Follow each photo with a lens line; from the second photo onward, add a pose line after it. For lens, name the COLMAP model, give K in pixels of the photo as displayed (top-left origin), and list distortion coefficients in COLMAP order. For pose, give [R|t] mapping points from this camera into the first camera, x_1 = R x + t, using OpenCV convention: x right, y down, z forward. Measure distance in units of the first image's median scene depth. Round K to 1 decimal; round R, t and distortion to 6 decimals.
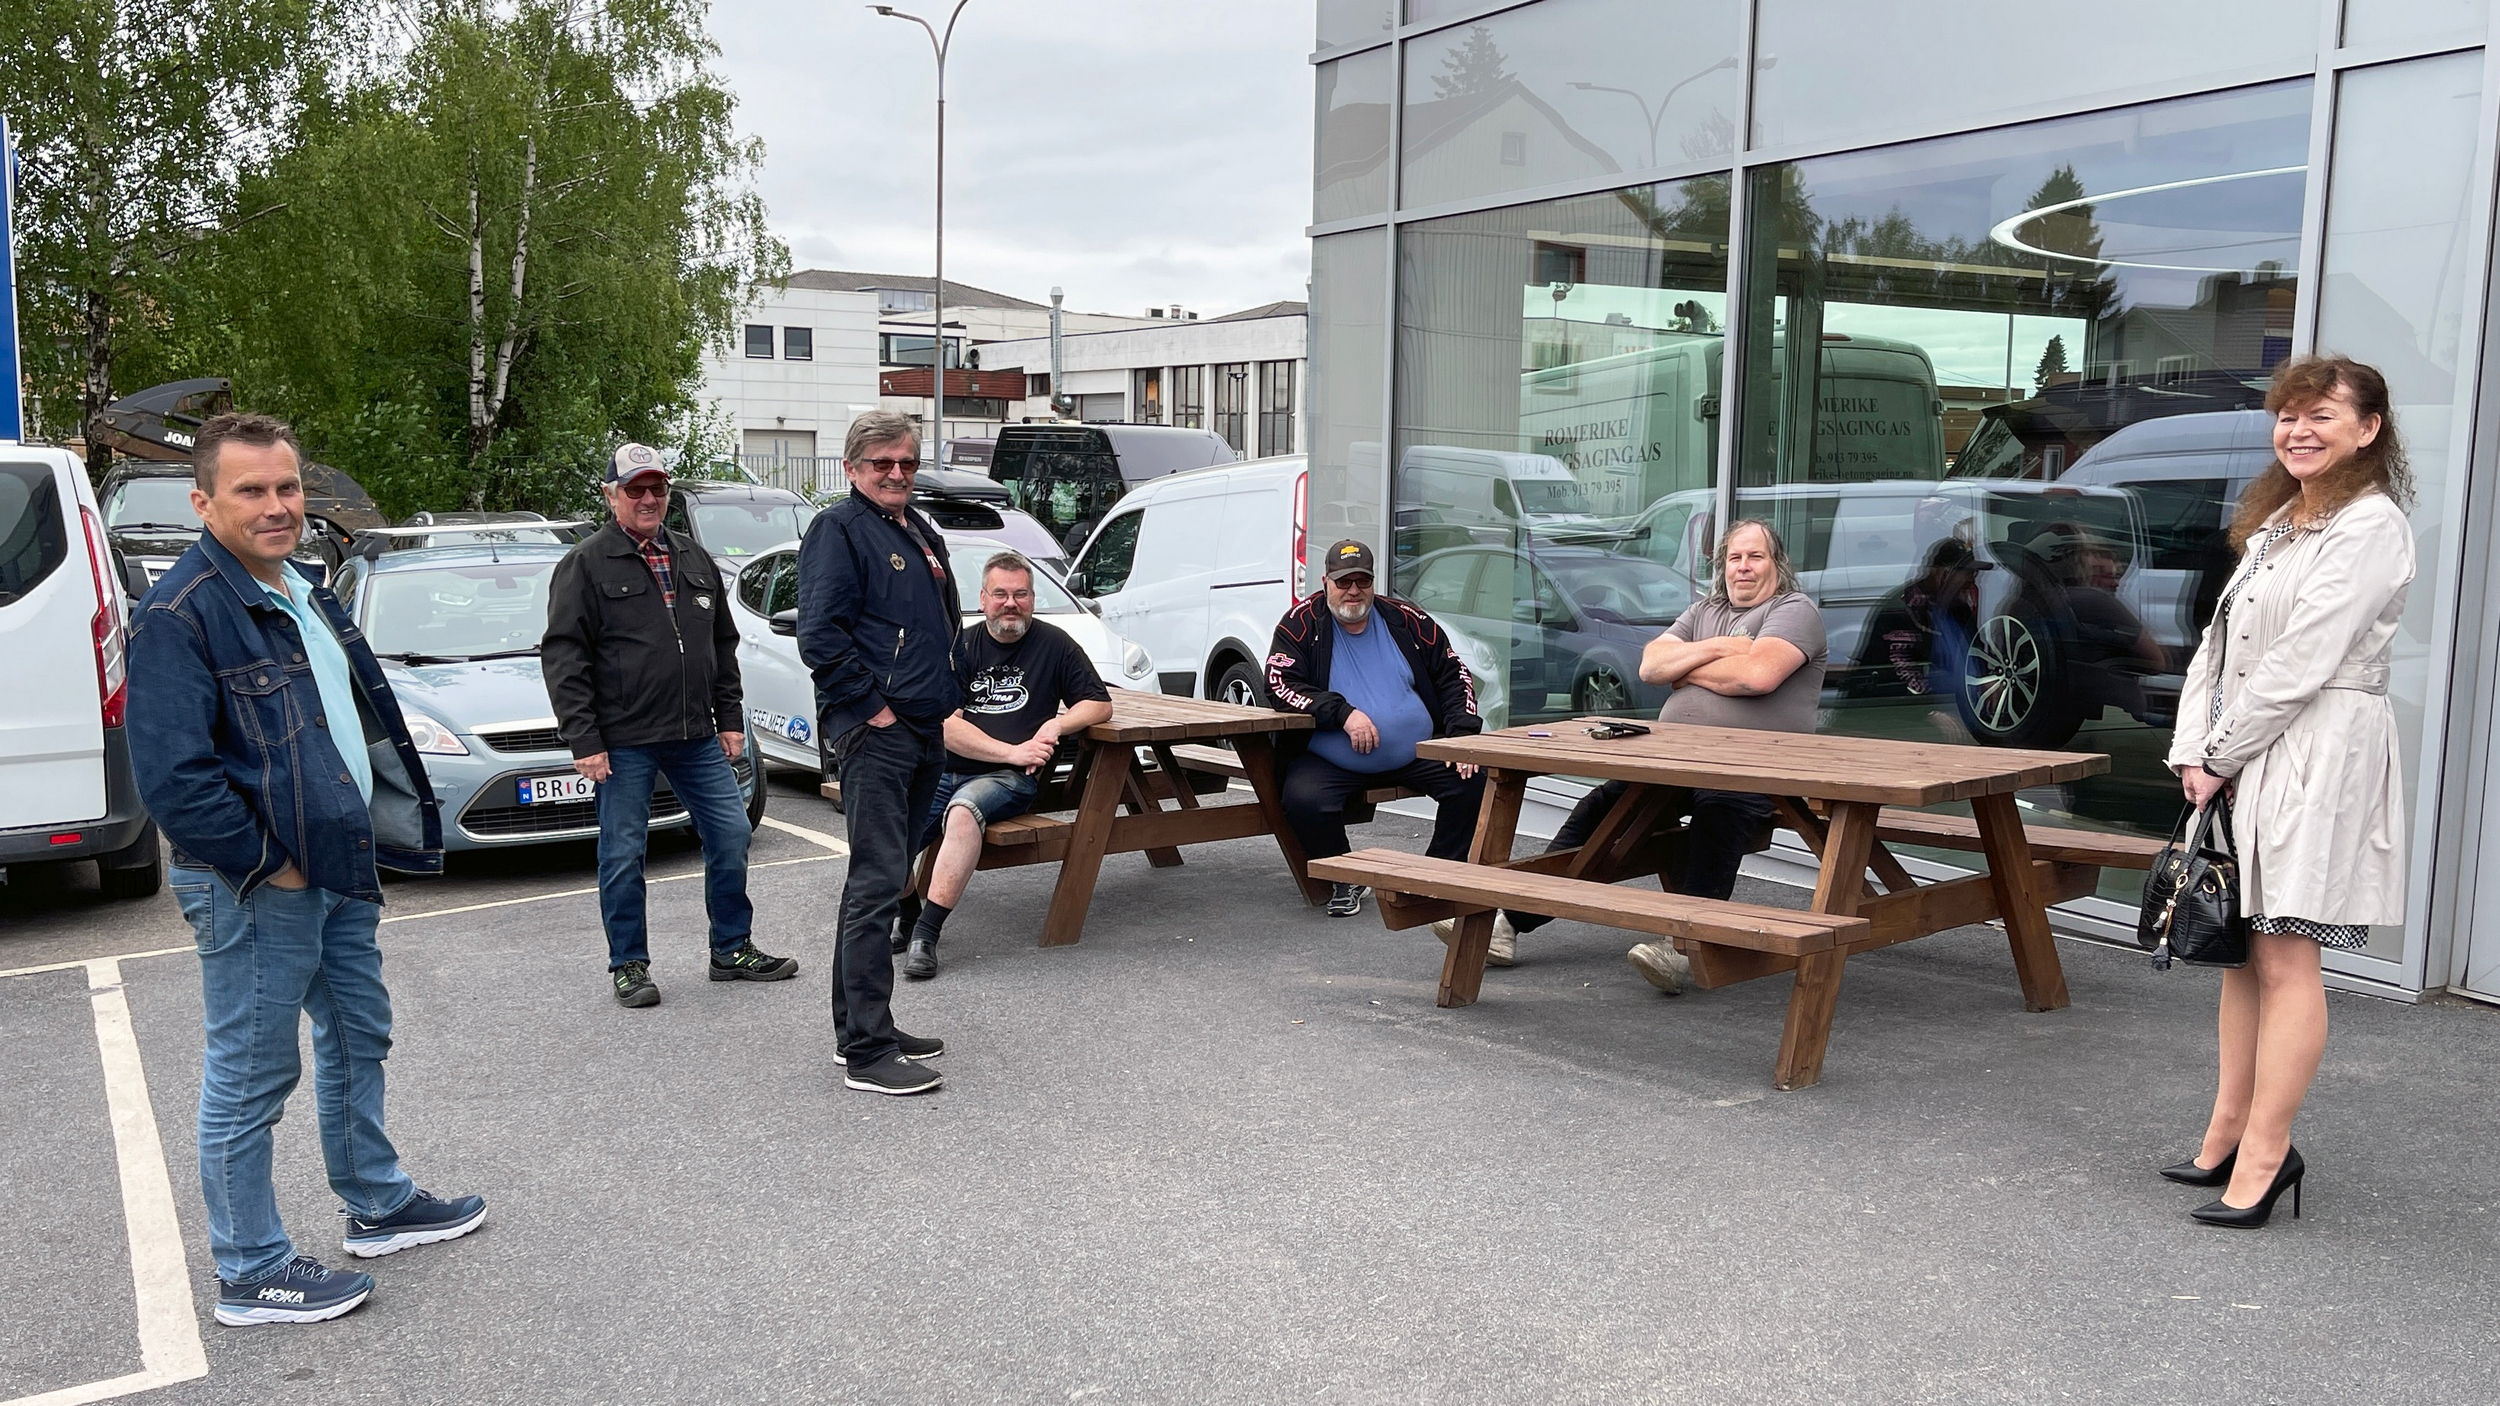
lens RADIAL K [[1896.4, 0, 1250.0], [0, 1896.4, 703.0], [0, 0, 1]] dist [0.026933, -0.002598]
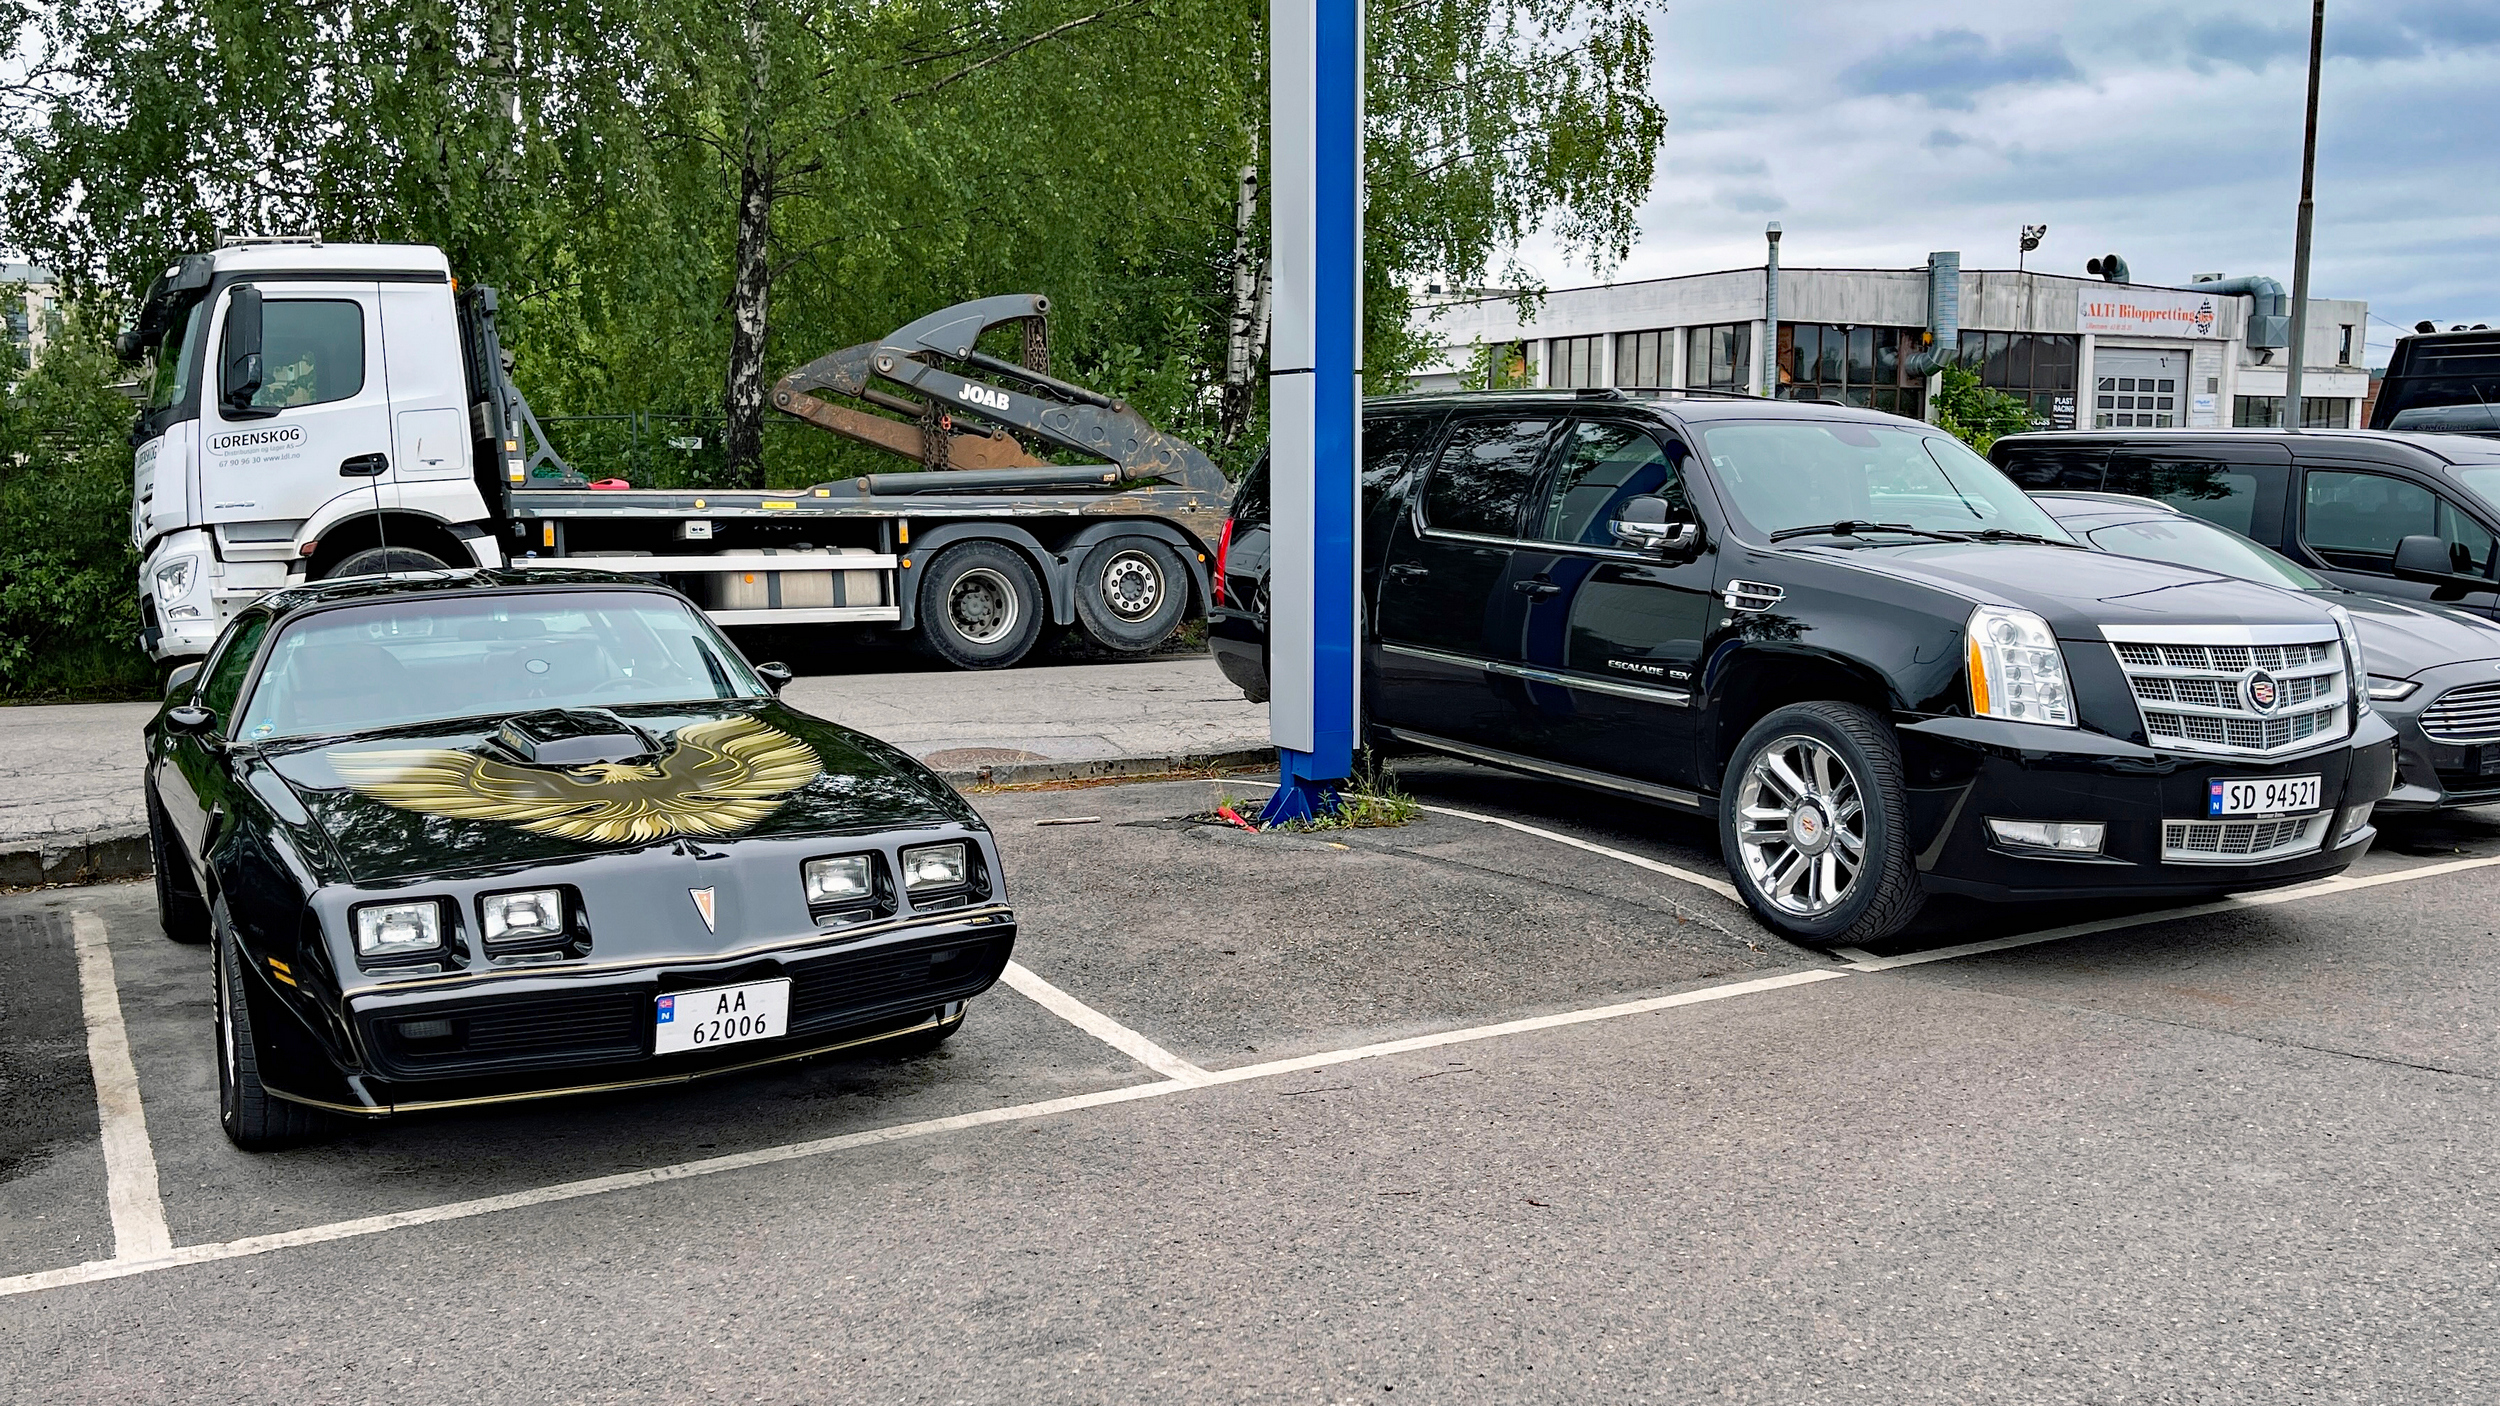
lens RADIAL K [[1896.4, 0, 1250.0], [0, 1896.4, 703.0], [0, 0, 1]] dist [0.026933, -0.002598]
pose [[0.999468, -0.019524, 0.026114, -0.454575], [0.019610, 0.999803, -0.003043, -0.034316], [-0.026049, 0.003553, 0.999654, 0.365188]]
